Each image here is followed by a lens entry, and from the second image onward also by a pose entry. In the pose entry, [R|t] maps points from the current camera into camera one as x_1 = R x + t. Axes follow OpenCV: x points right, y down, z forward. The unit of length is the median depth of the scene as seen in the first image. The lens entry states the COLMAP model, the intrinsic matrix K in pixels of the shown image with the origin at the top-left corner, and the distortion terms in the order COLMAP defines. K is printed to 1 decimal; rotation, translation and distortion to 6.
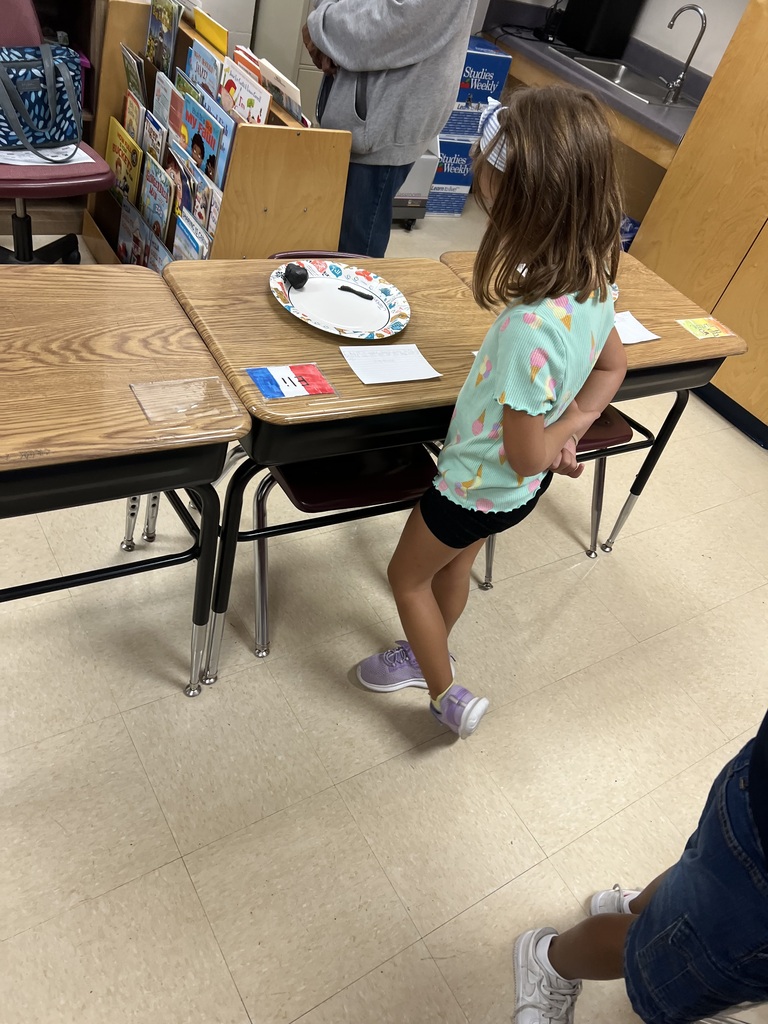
lens RADIAL K [[786.5, 0, 384.0], [0, 786.5, 512.0], [0, 0, 1]] dist [0.046258, -0.000357]
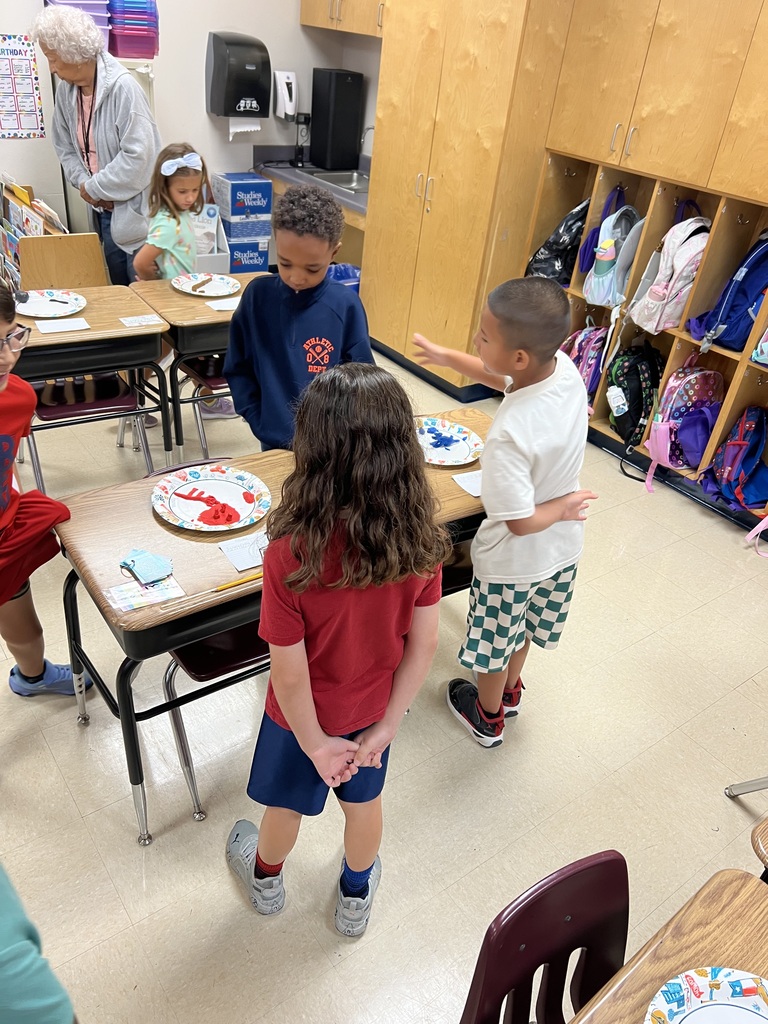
lens RADIAL K [[786.5, 0, 384.0], [0, 786.5, 512.0], [0, 0, 1]] dist [0.046258, -0.000357]
pose [[0.984909, -0.172577, -0.013057, 0.275413], [0.168599, 0.973766, -0.152819, 0.258379], [0.039088, 0.148311, 0.988168, -0.306836]]
